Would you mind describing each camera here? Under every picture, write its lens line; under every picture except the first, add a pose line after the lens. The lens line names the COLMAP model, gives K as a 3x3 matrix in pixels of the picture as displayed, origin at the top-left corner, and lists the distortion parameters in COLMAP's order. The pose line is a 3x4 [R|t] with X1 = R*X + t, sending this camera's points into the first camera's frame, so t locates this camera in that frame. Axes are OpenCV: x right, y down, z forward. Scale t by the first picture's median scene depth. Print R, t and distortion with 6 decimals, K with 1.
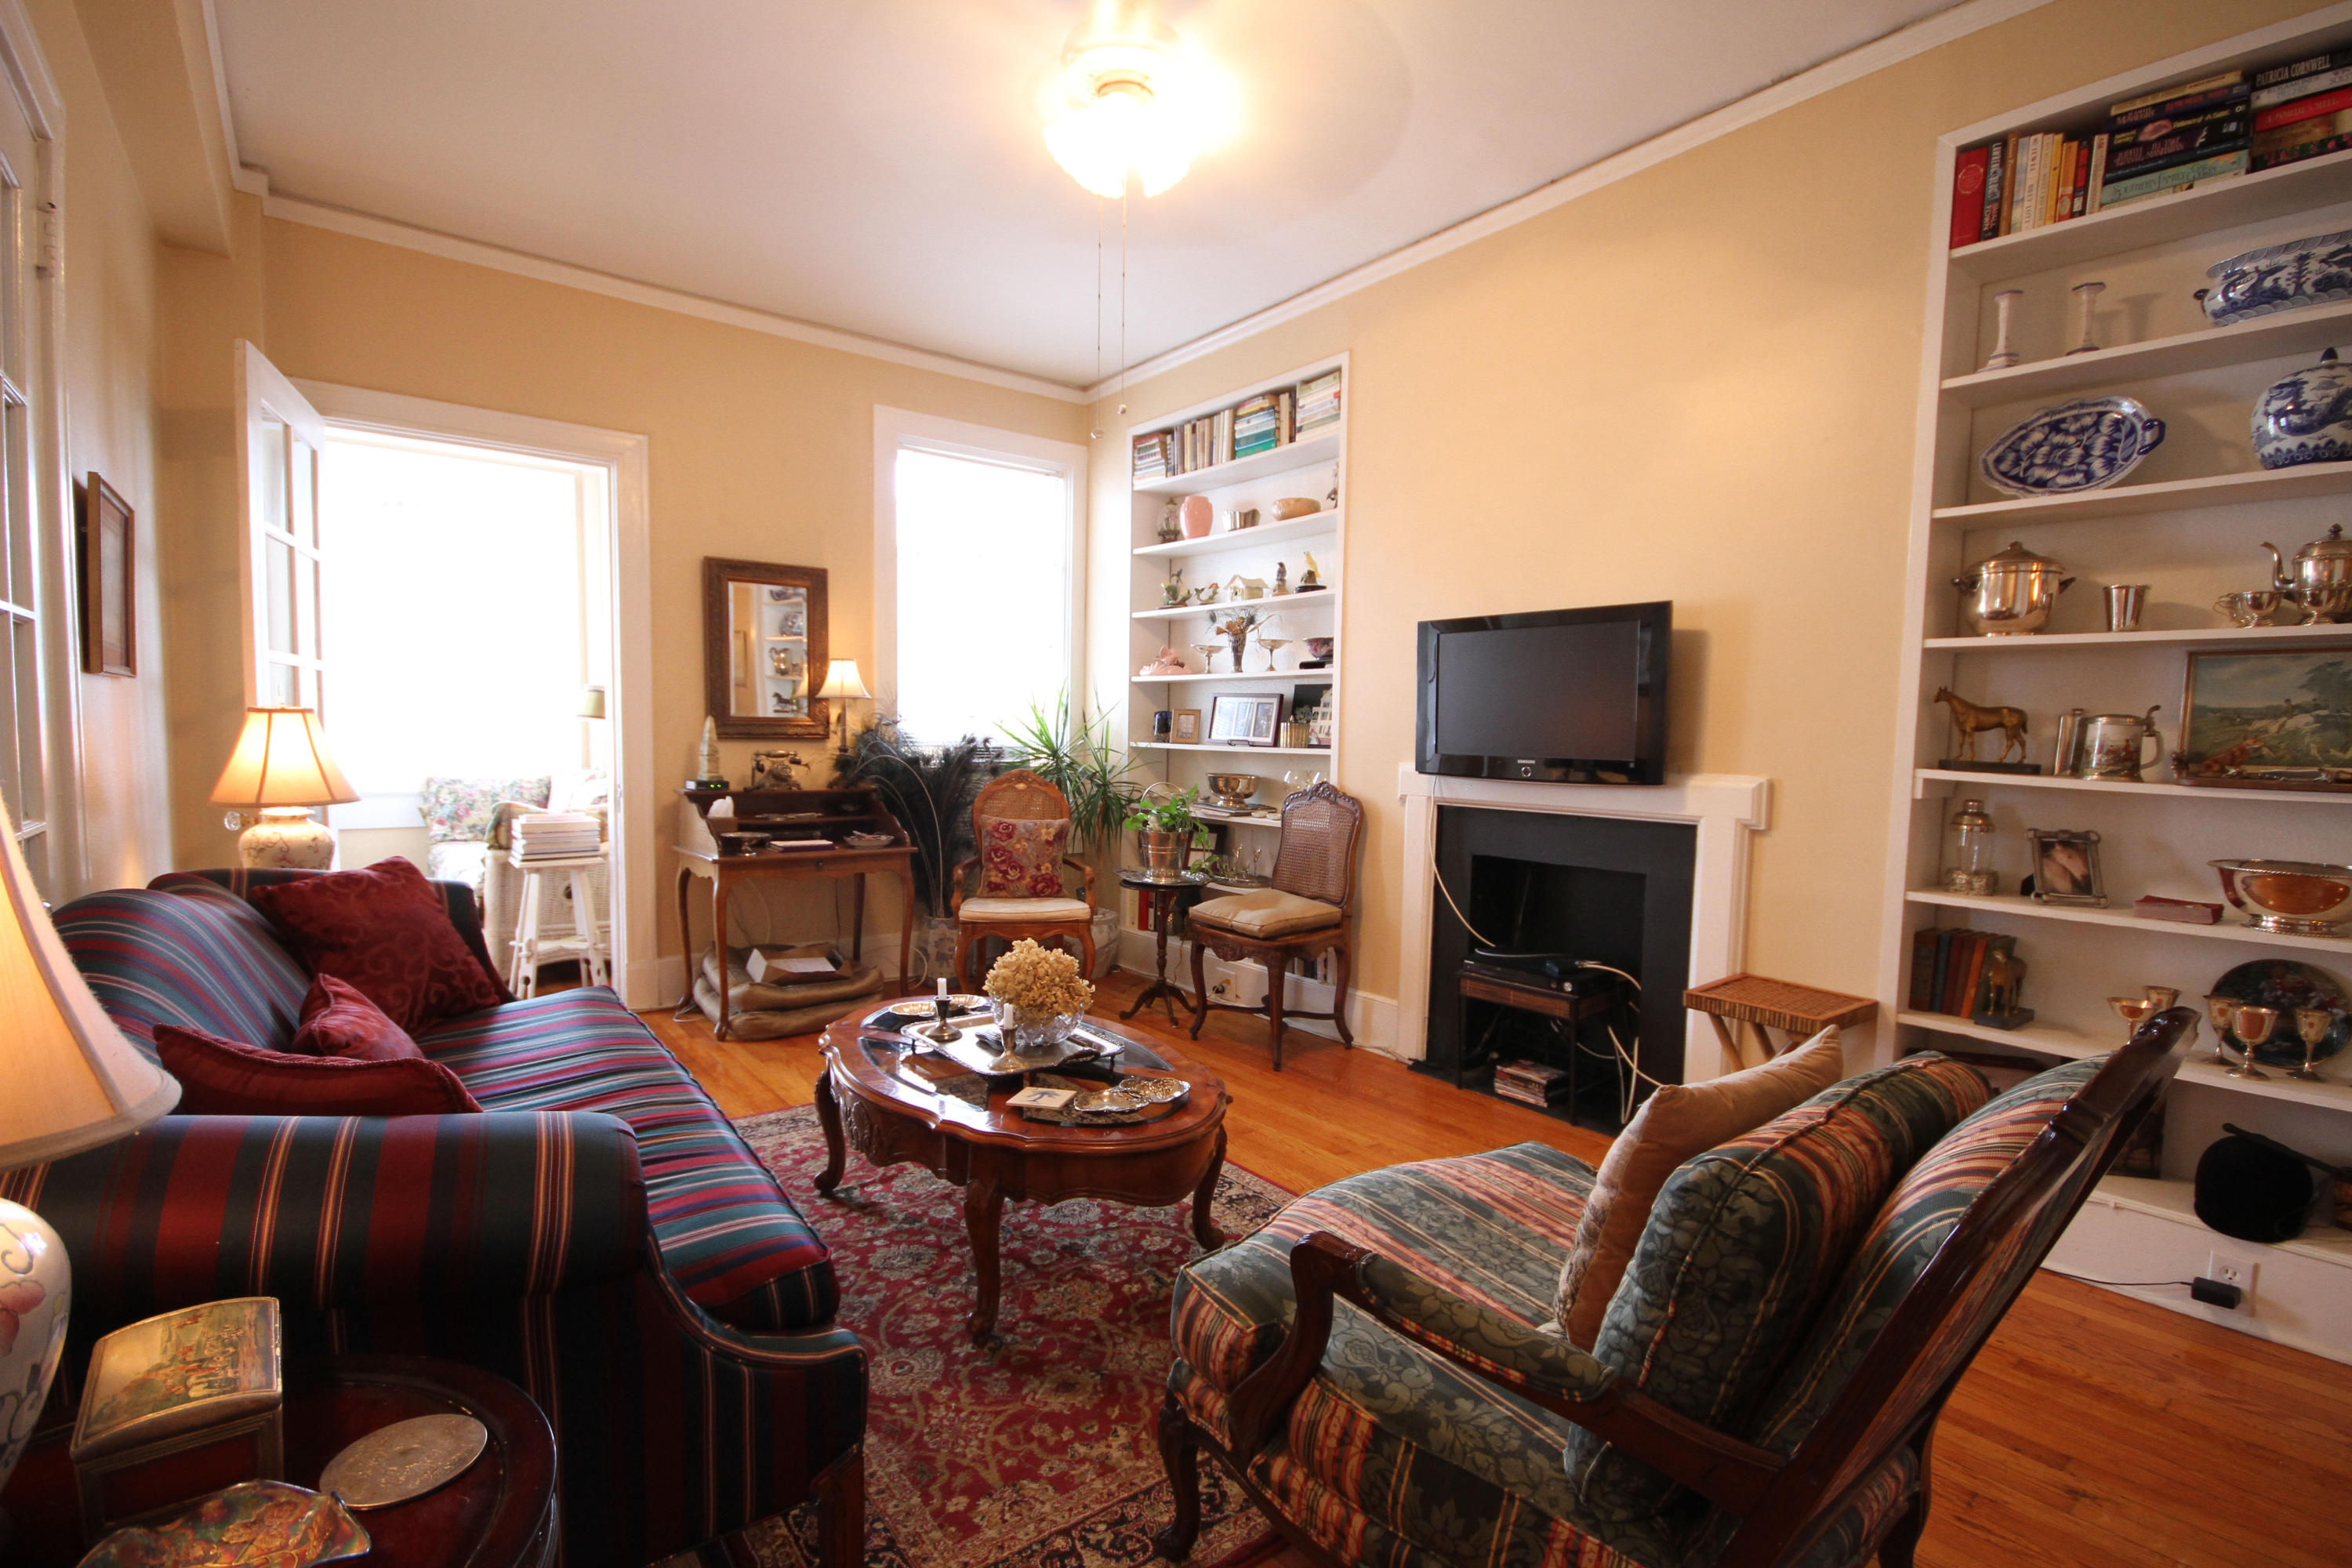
lens RADIAL K [[1074.0, 0, 1175.5], [0, 1074.0, 803.9], [0, 0, 1]] dist [-0.000264, -0.001248]
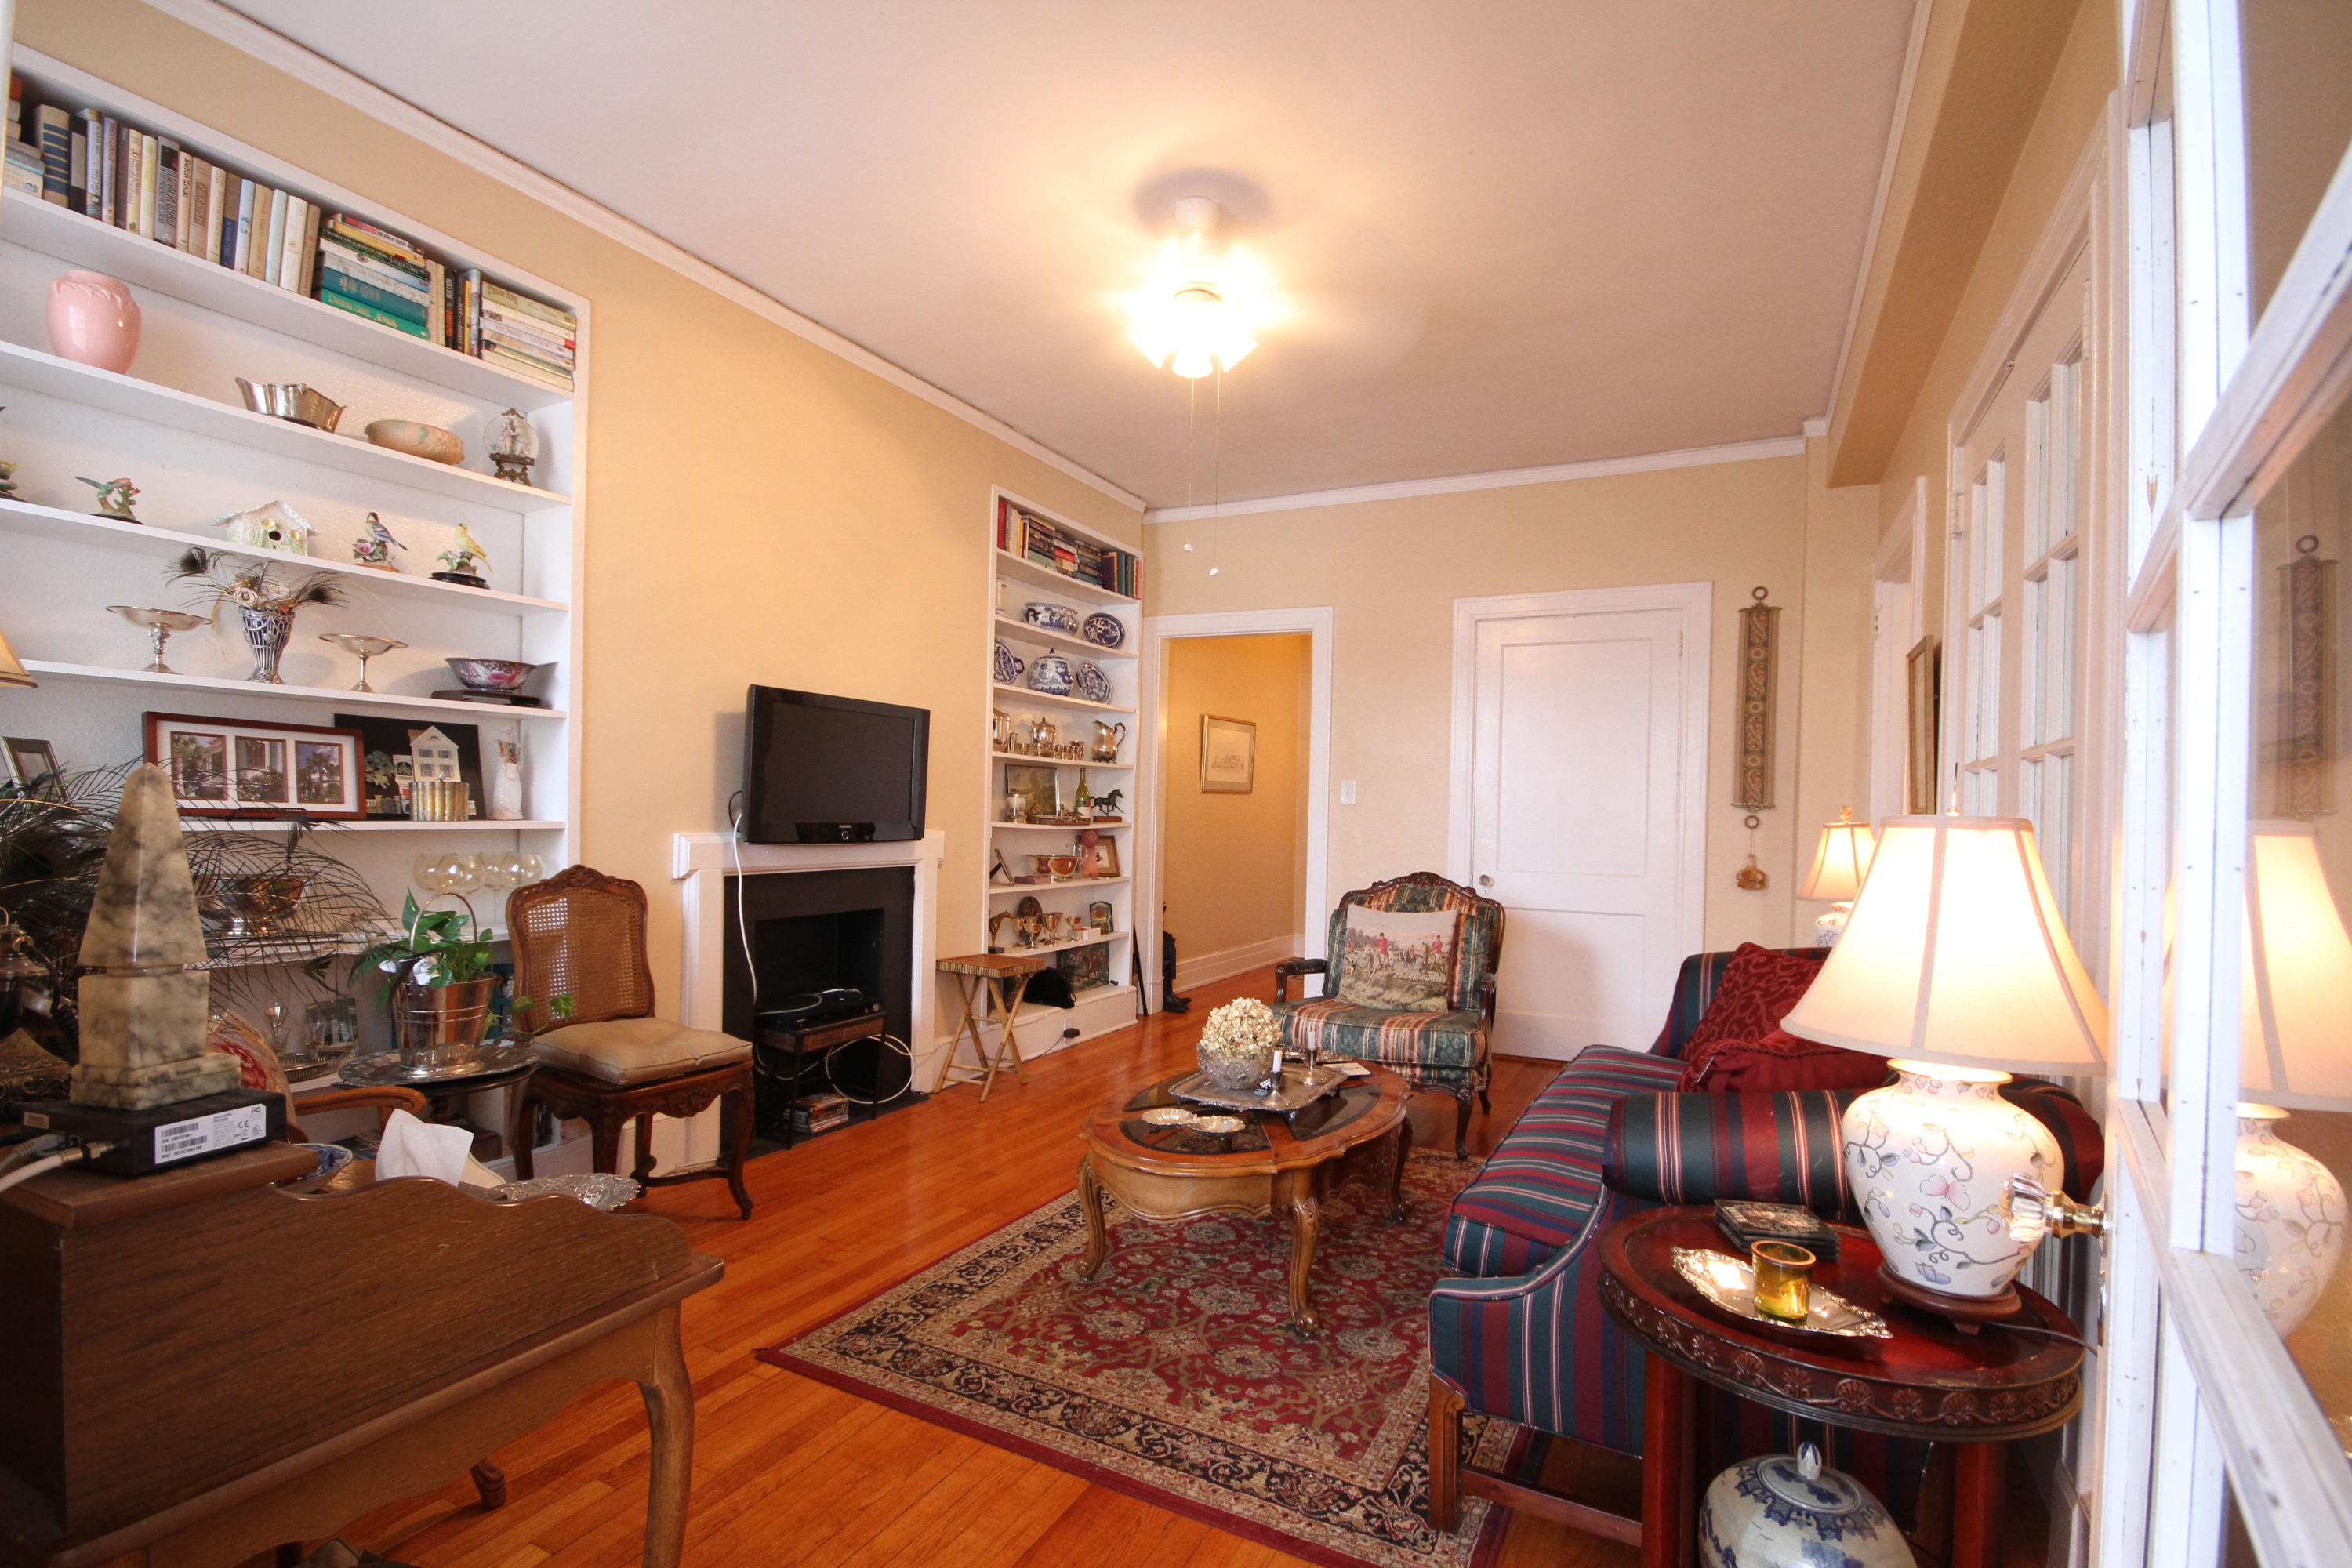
lens RADIAL K [[1074.0, 0, 1177.4], [0, 1074.0, 796.8], [0, 0, 1]] dist [-0.000264, -0.001248]
pose [[-0.415998, -0.017695, 0.909193, -0.662097], [0.031308, 0.998939, 0.033767, -0.075476], [-0.908826, 0.042512, -0.415003, 0.880252]]
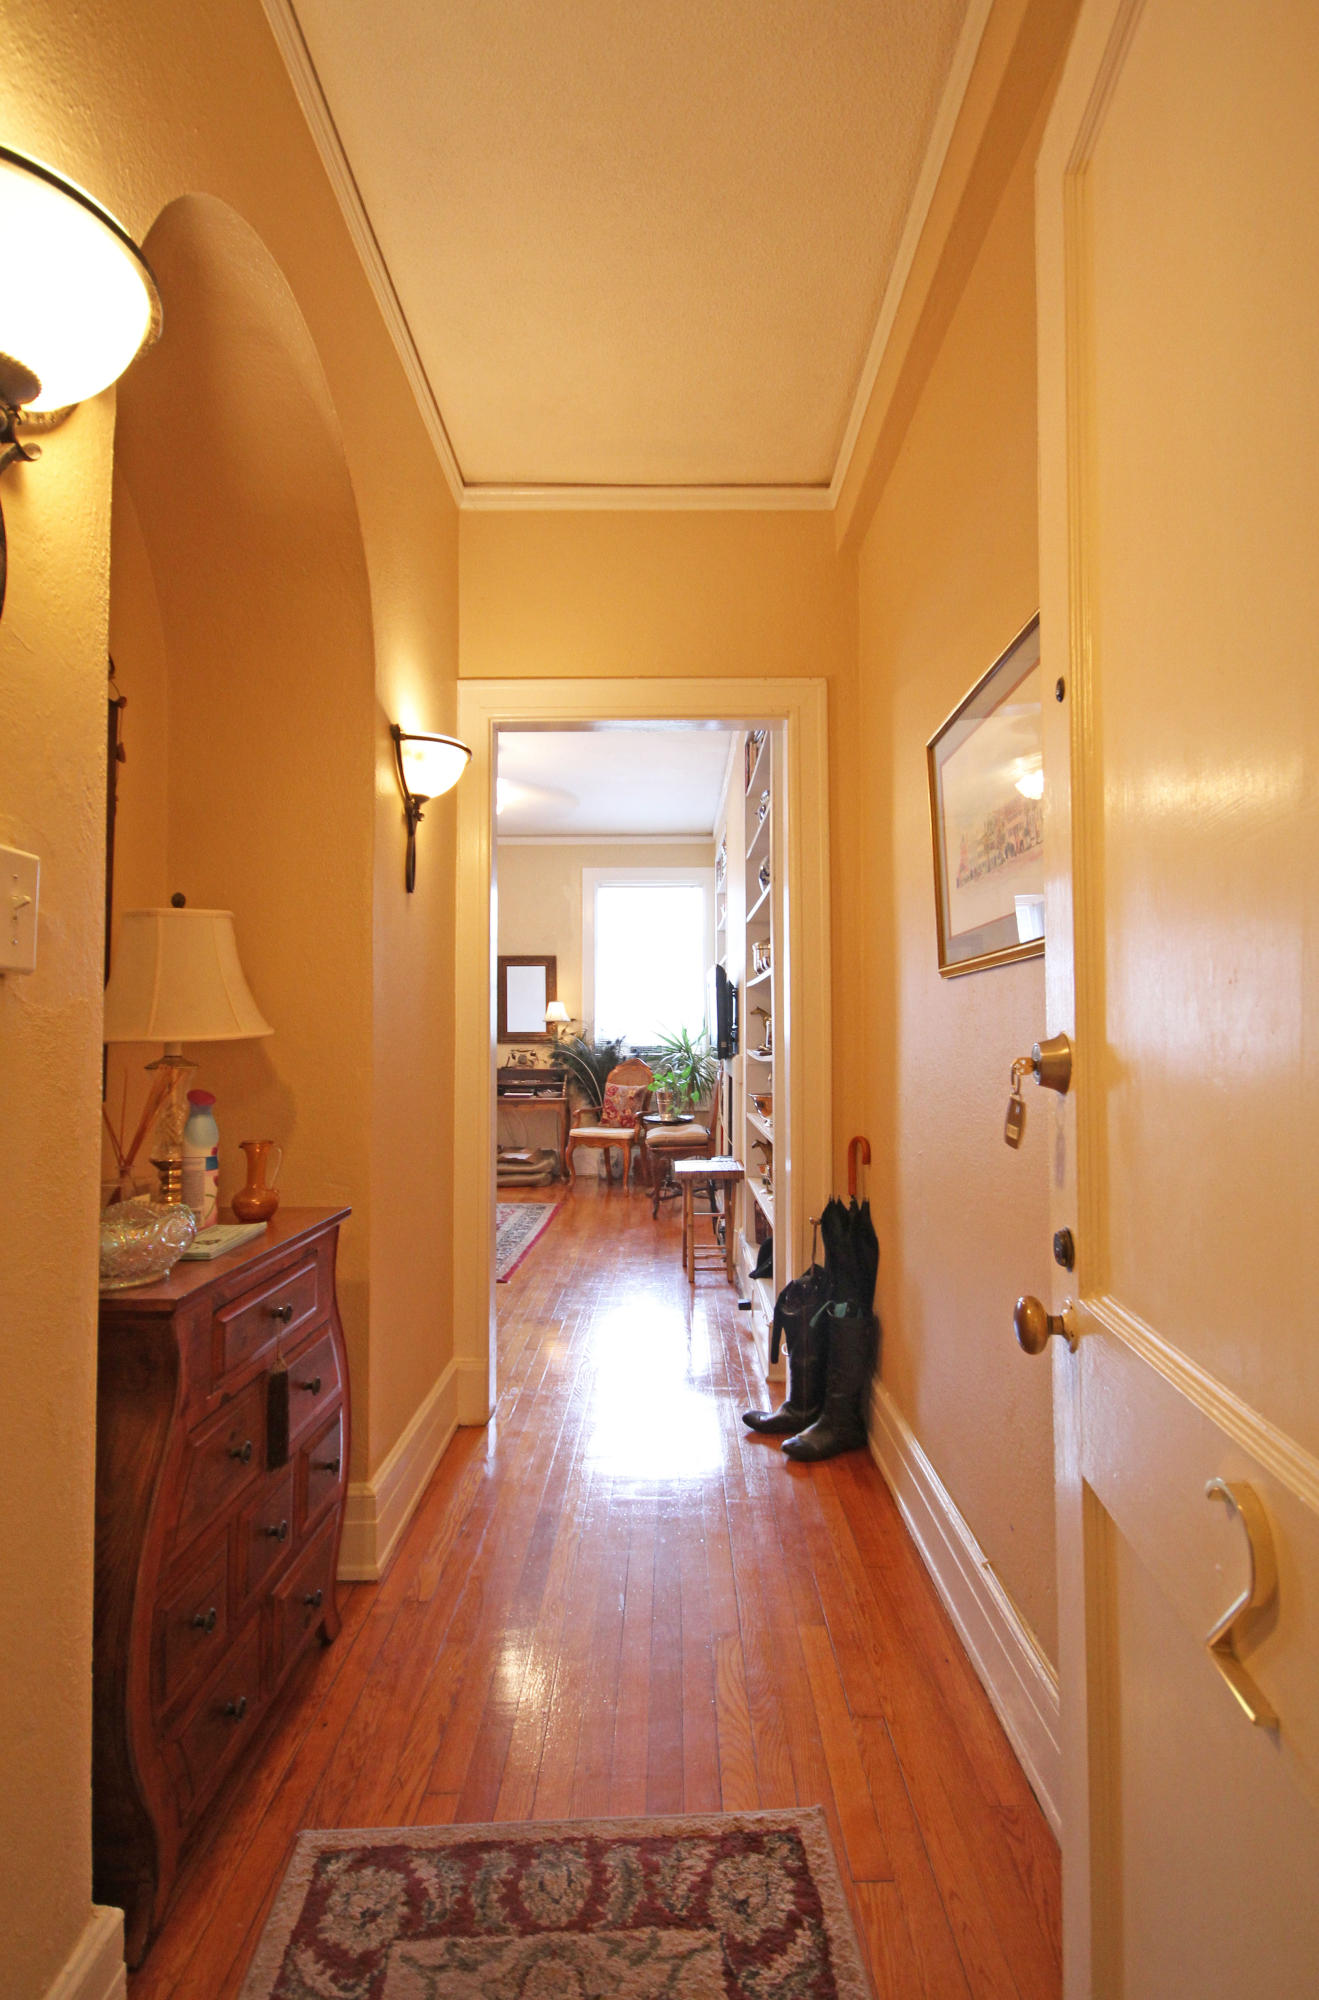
lens RADIAL K [[980.8, 0, 666.3], [0, 980.8, 1005.0], [0, 0, 1]] dist [0.001294, 0.000218]
pose [[0.780007, -0.039190, -0.624542, 0.990256], [-0.024520, 0.995356, -0.093082, 0.033083], [0.625290, 0.087918, 0.775425, -0.257928]]
